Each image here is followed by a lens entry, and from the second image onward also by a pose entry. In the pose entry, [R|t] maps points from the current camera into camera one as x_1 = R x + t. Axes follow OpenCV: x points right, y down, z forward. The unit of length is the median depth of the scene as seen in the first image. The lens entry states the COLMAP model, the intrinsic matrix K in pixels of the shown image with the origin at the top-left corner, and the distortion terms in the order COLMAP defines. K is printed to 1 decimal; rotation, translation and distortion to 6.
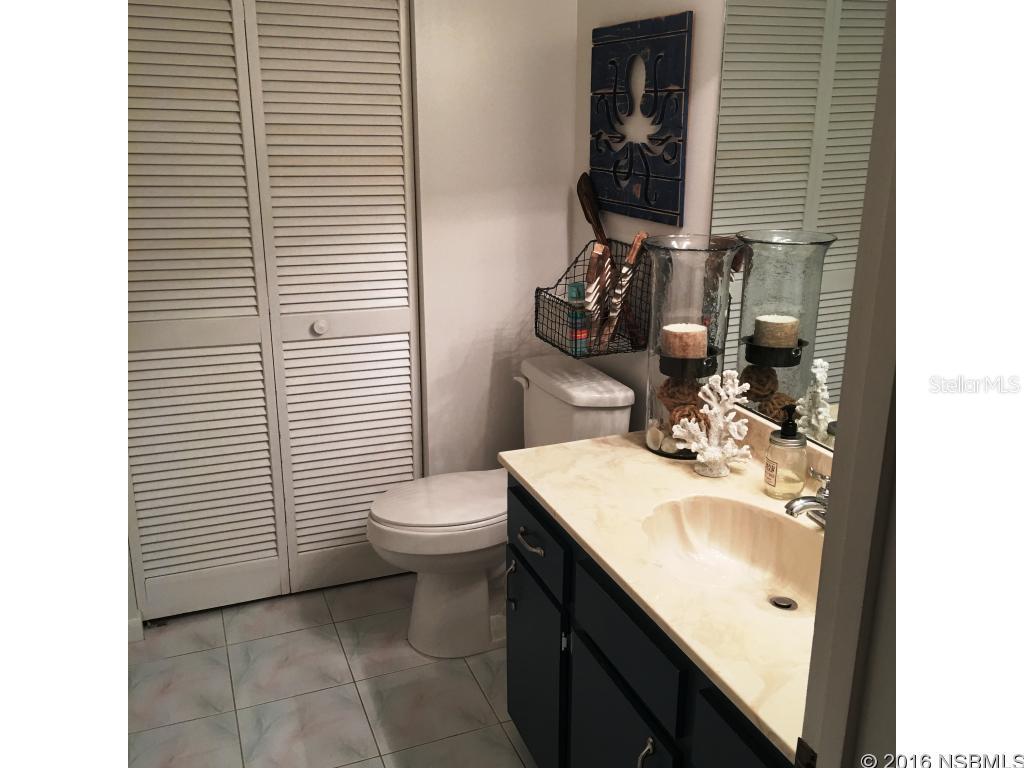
lens RADIAL K [[874.0, 0, 512.0], [0, 874.0, 384.0], [0, 0, 1]] dist [0.045233, -0.013519]
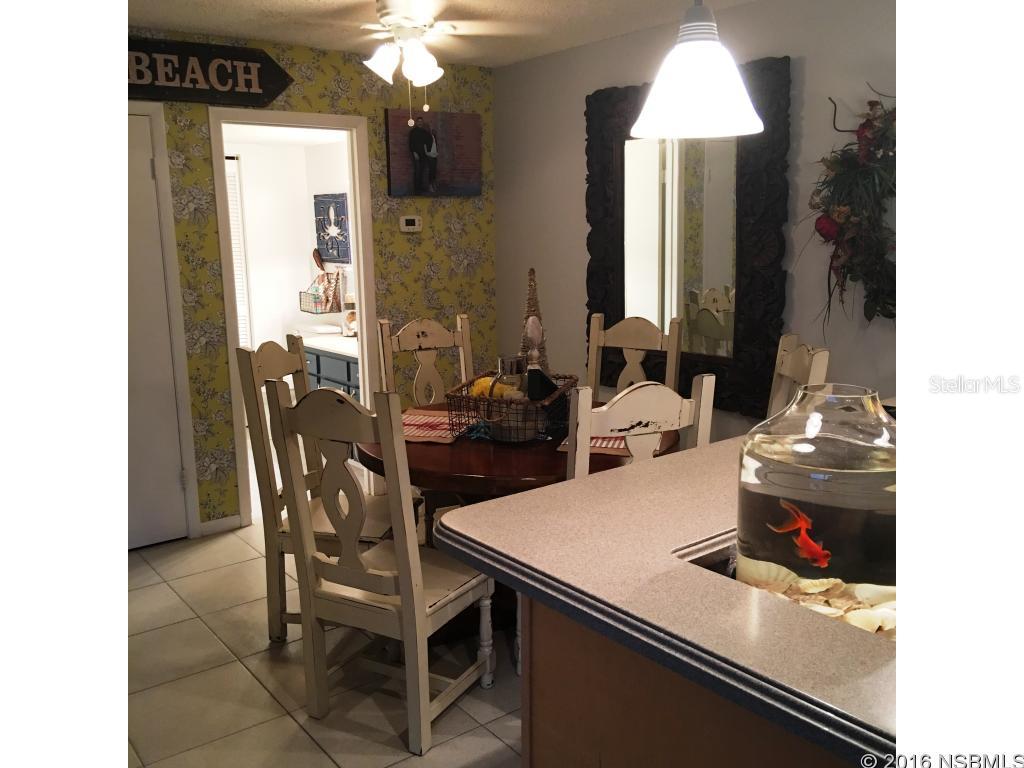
lens RADIAL K [[874.0, 0, 512.0], [0, 874.0, 384.0], [0, 0, 1]] dist [0.045233, -0.013519]
pose [[0.960785, -0.071506, 0.267916, -0.087195], [0.102240, 0.989458, -0.102565, 0.515114], [-0.257758, 0.125934, 0.957967, -1.690125]]
